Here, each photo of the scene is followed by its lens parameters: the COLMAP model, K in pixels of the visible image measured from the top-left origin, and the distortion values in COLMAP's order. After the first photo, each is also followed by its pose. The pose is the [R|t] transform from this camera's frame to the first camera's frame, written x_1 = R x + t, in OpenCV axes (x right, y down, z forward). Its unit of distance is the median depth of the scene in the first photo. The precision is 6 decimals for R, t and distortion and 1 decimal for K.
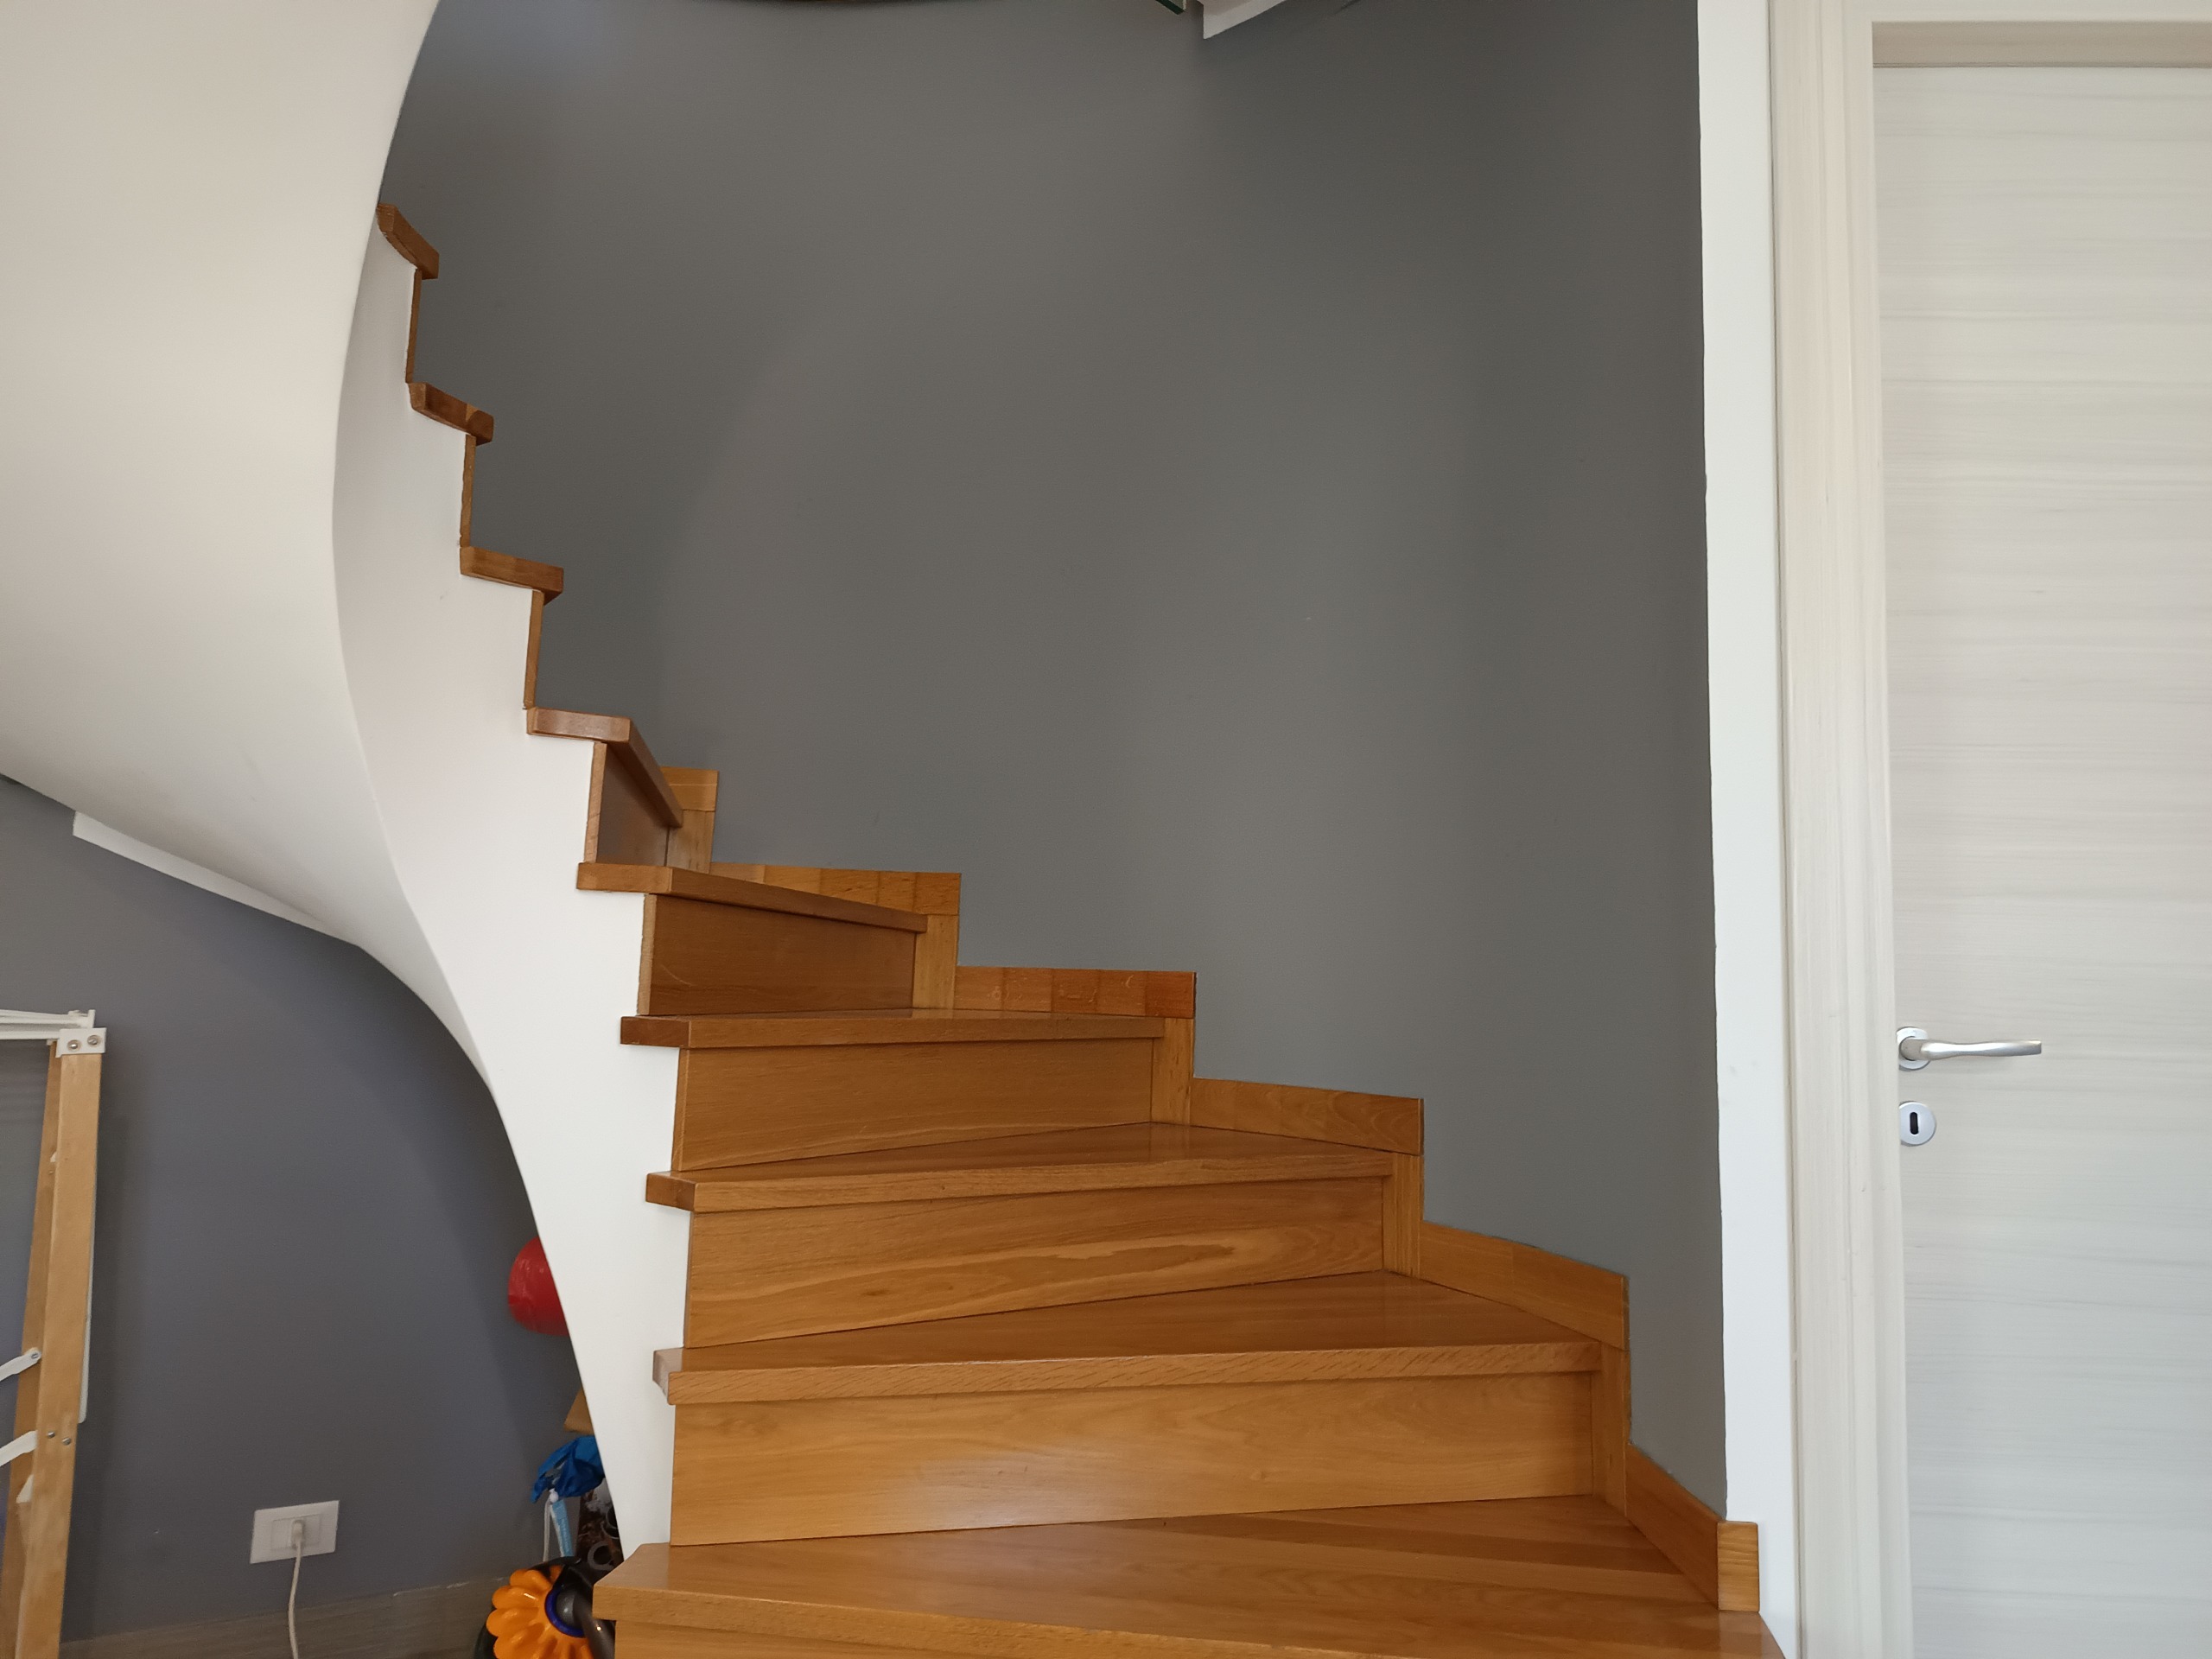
lens RADIAL K [[1530.8, 0, 1101.8], [0, 1530.8, 829.7], [0, 0, 1]] dist [0.053867, -0.066180]
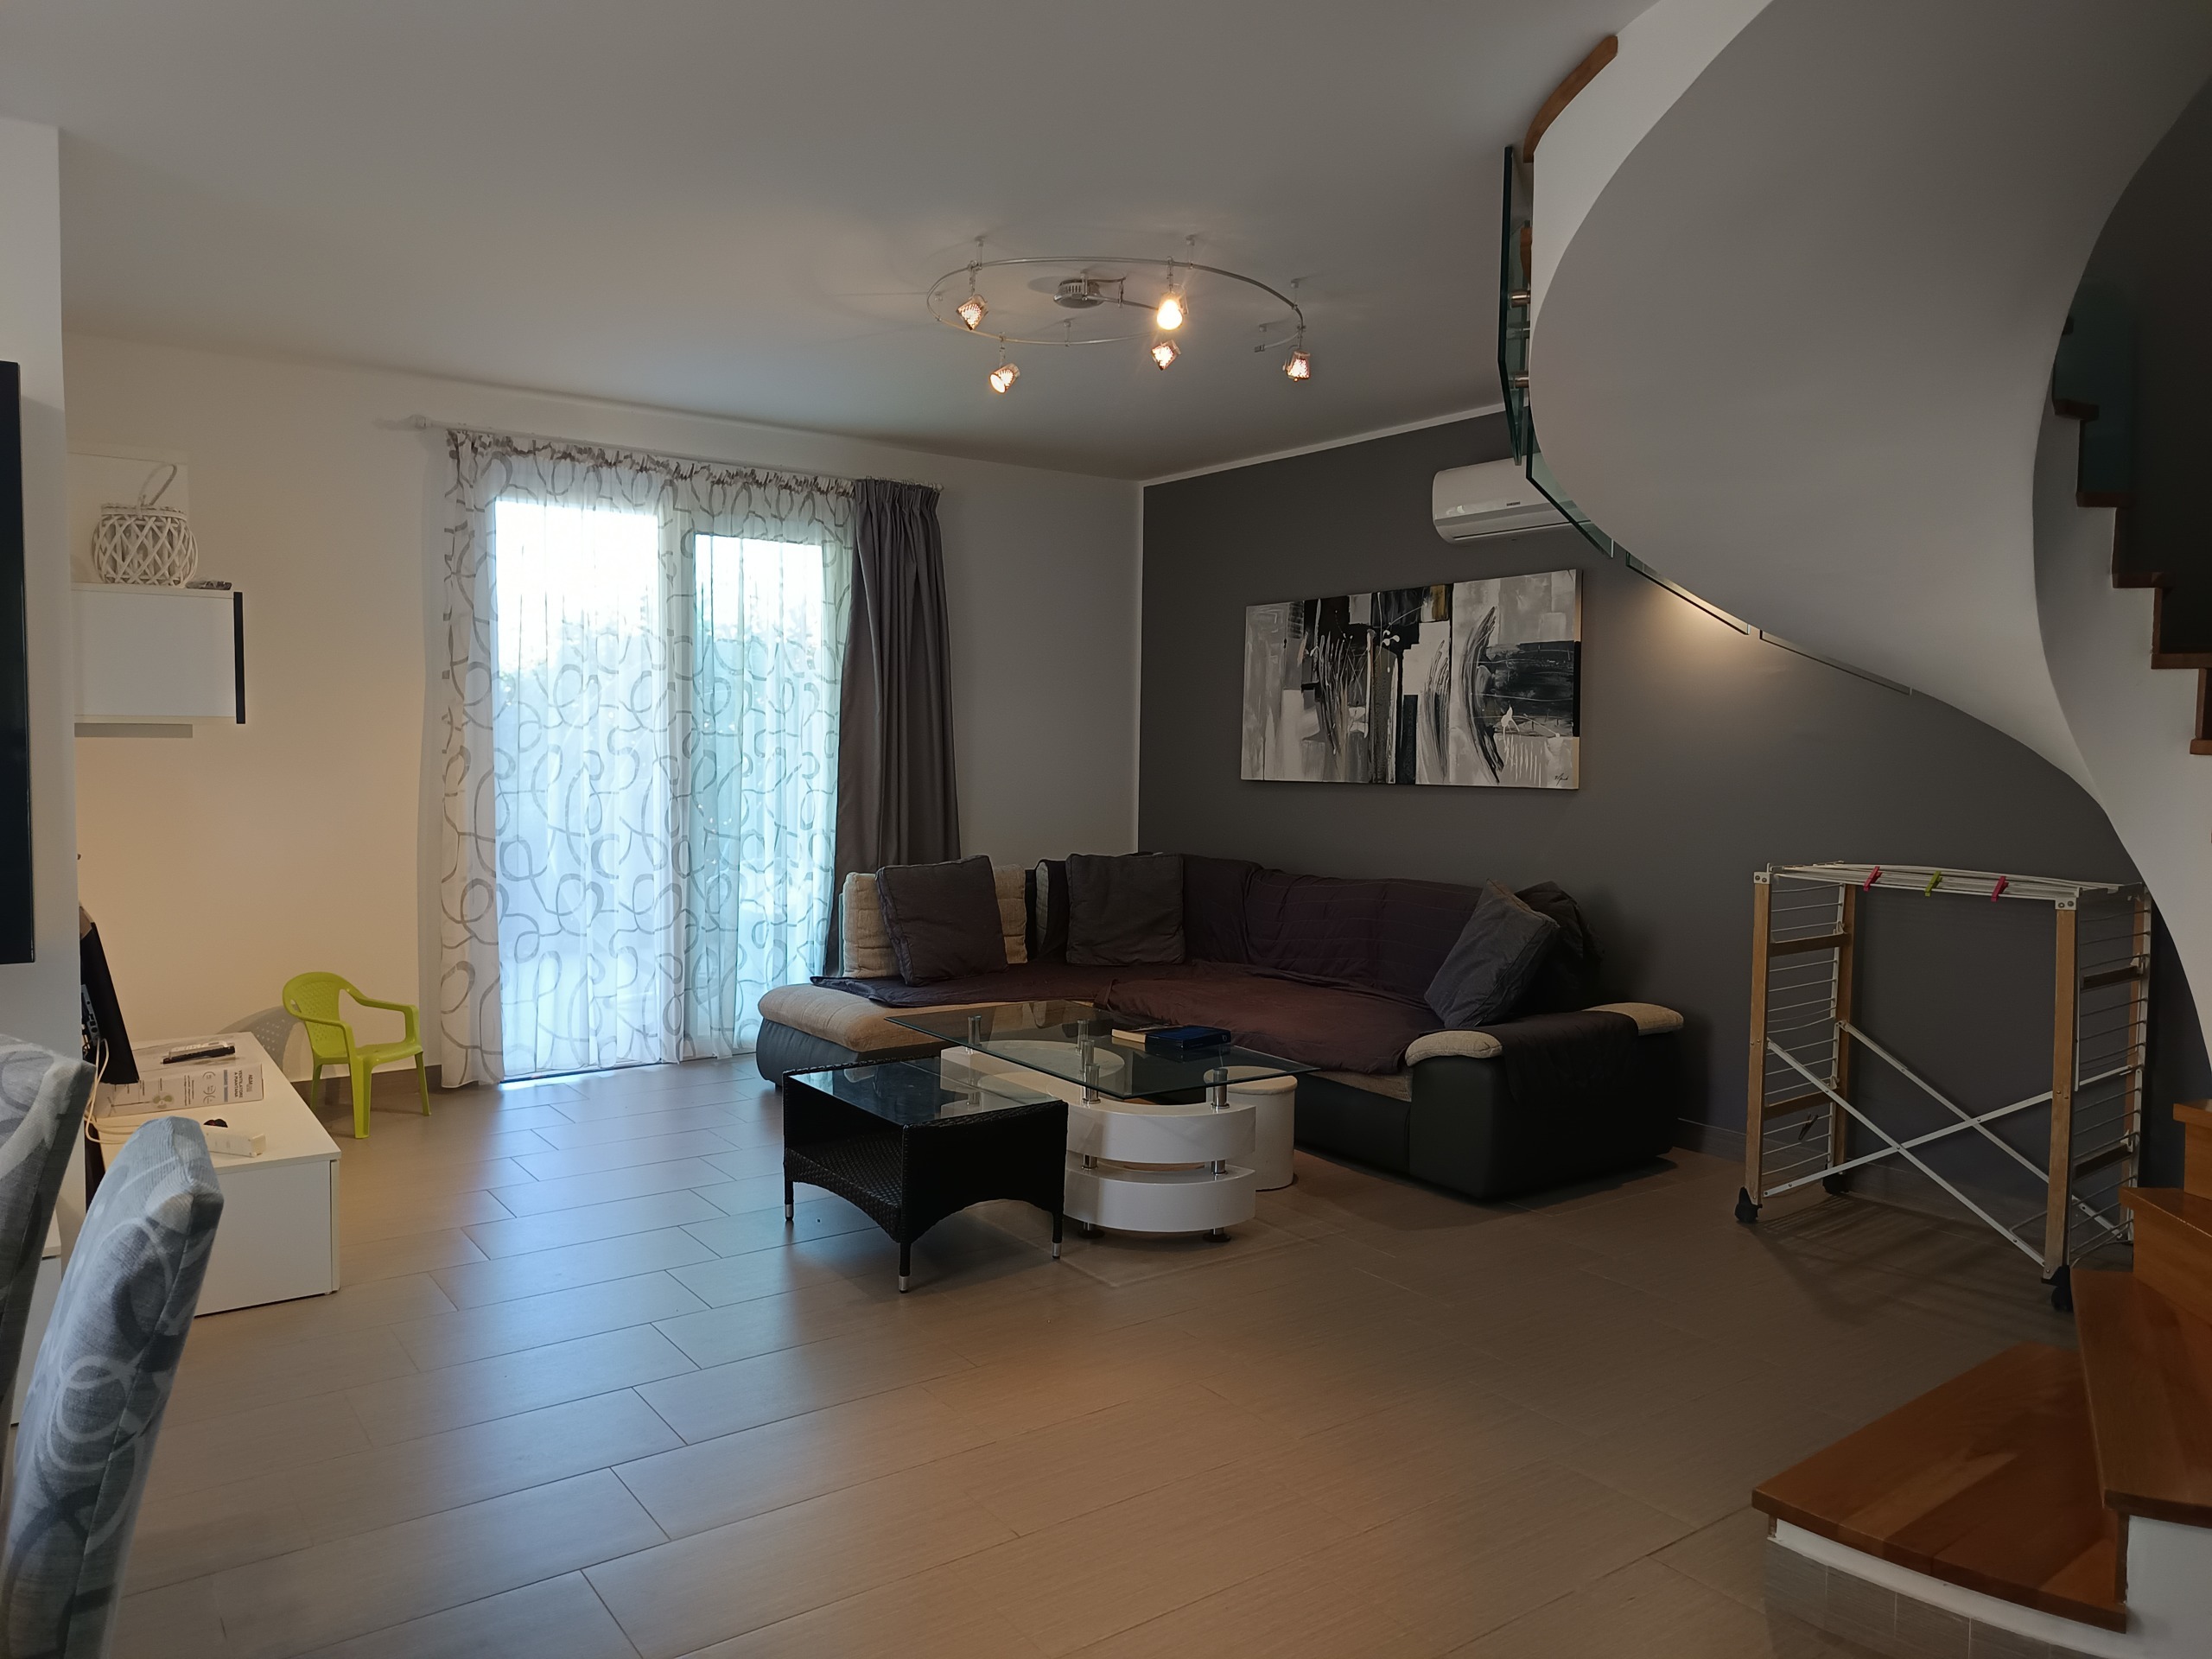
lens RADIAL K [[1530.8, 0, 1099.2], [0, 1530.8, 837.0], [0, 0, 1]] dist [0.053867, -0.066180]
pose [[0.045950, 0.041690, -0.998073, 1.280237], [0.103473, 0.993556, 0.046265, -0.170206], [0.993570, -0.105400, 0.041340, -0.316186]]
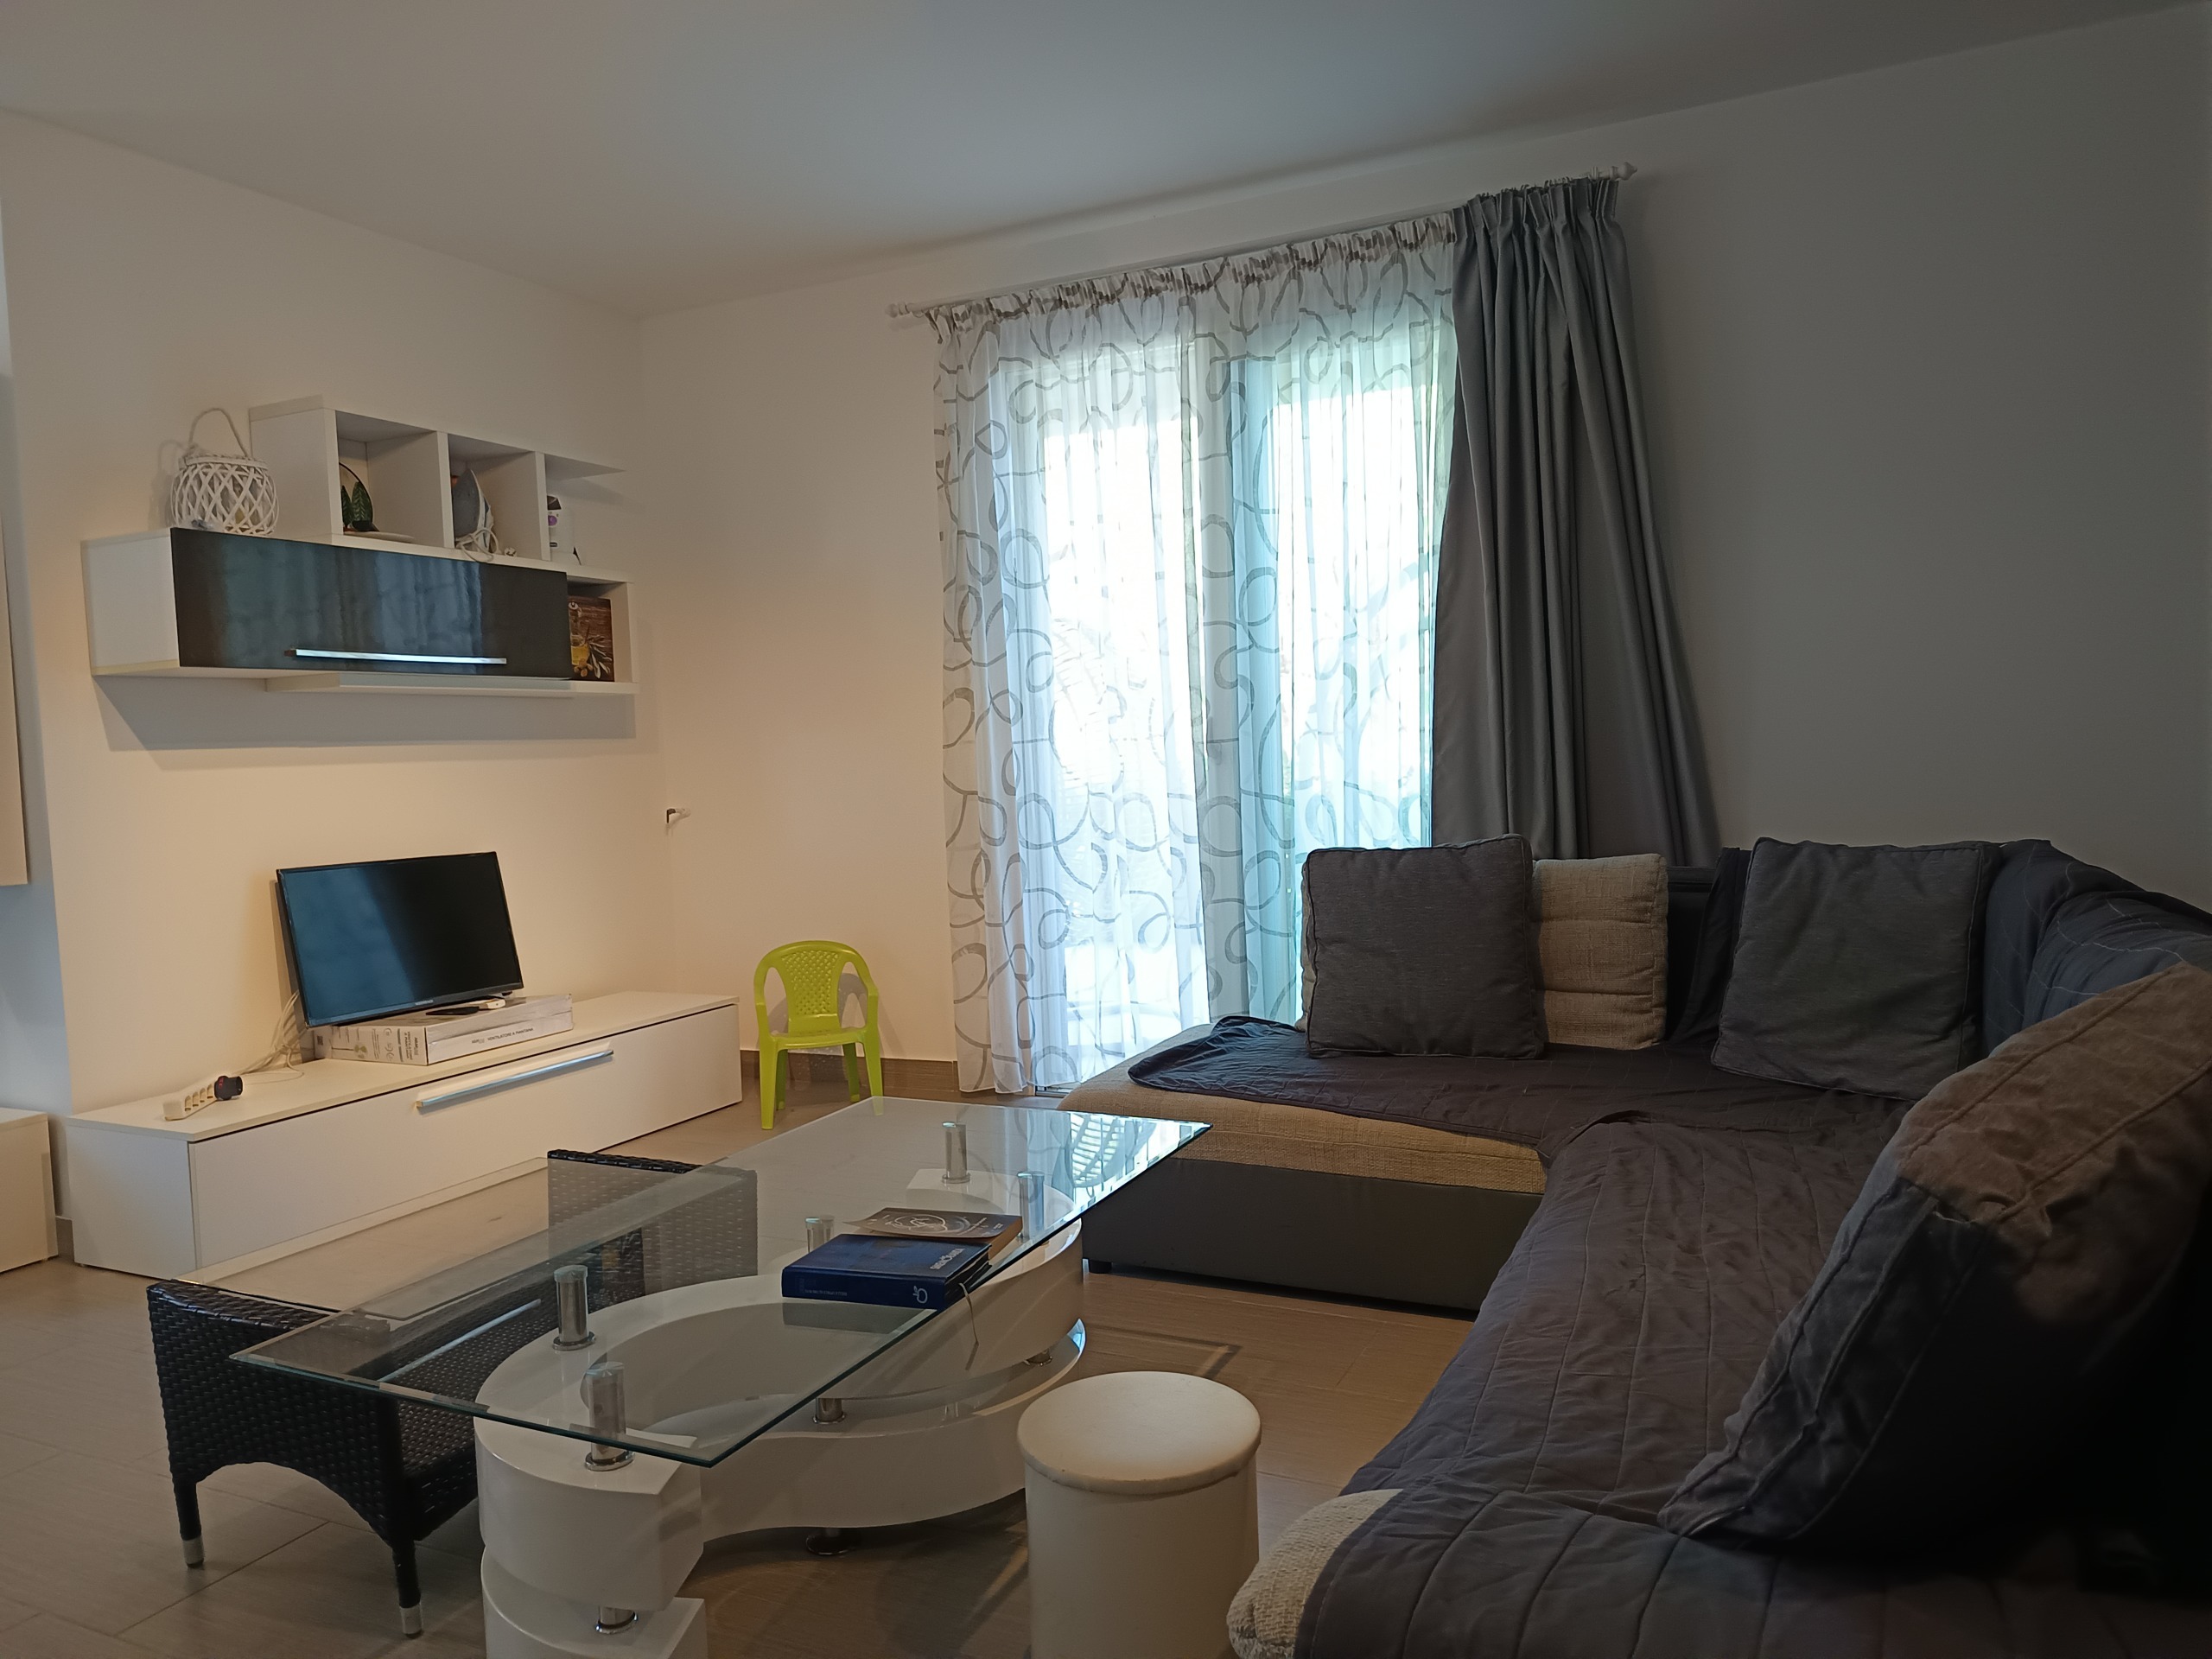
lens RADIAL K [[1530.8, 0, 1079.9], [0, 1530.8, 827.0], [0, 0, 1]] dist [0.053867, -0.066180]
pose [[-0.857811, 0.041179, -0.512312, -0.740497], [0.079497, 0.995420, -0.053099, 0.048443], [0.507779, -0.086277, -0.857156, 0.866386]]
